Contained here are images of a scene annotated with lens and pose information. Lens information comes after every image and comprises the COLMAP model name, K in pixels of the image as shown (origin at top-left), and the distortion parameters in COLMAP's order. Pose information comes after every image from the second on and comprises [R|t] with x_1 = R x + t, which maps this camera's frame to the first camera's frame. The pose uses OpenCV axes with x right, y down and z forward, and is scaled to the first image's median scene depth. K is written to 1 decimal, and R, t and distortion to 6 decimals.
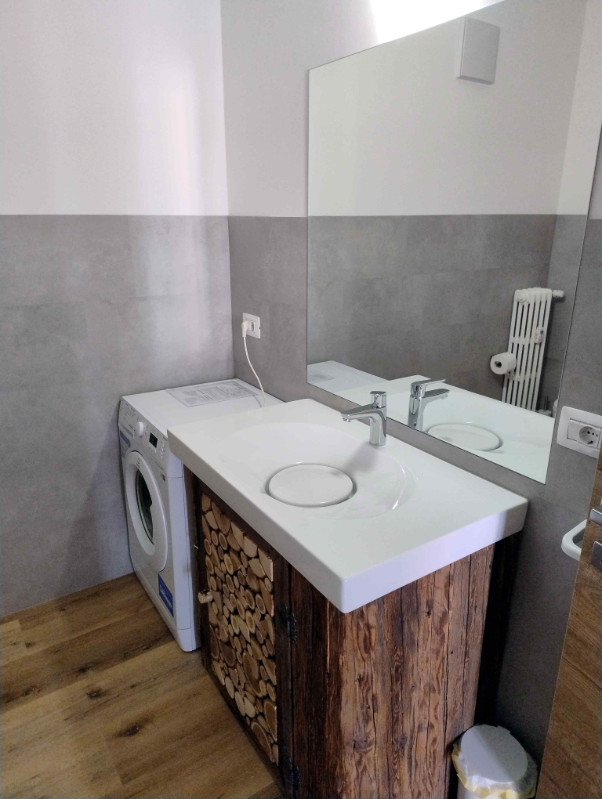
lens RADIAL K [[550.8, 0, 296.8], [0, 550.8, 399.1], [0, 0, 1]] dist [0.057168, -0.057781]
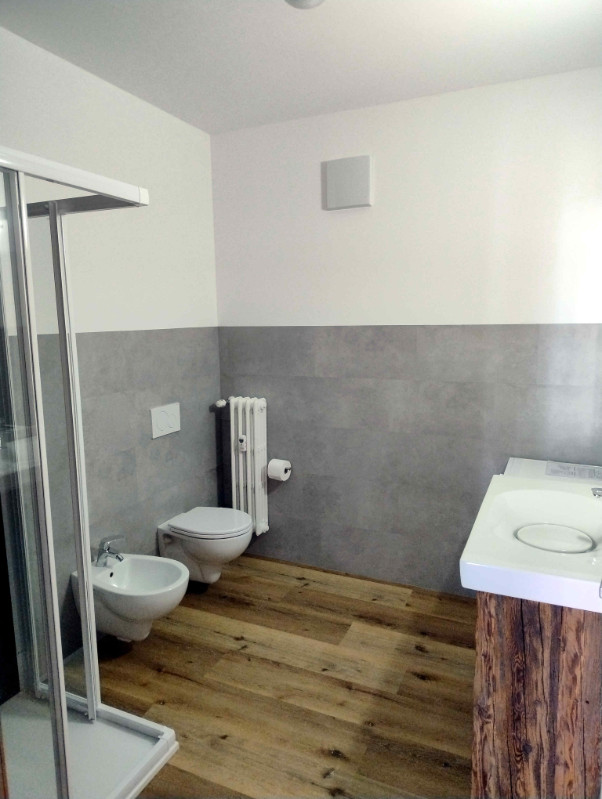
lens RADIAL K [[550.8, 0, 296.8], [0, 550.8, 399.1], [0, 0, 1]] dist [0.057168, -0.057781]
pose [[0.517886, 0.117219, -0.847380, 0.606444], [-0.256727, 0.966204, -0.023246, 0.026743], [0.816018, 0.229584, 0.530477, -0.158199]]
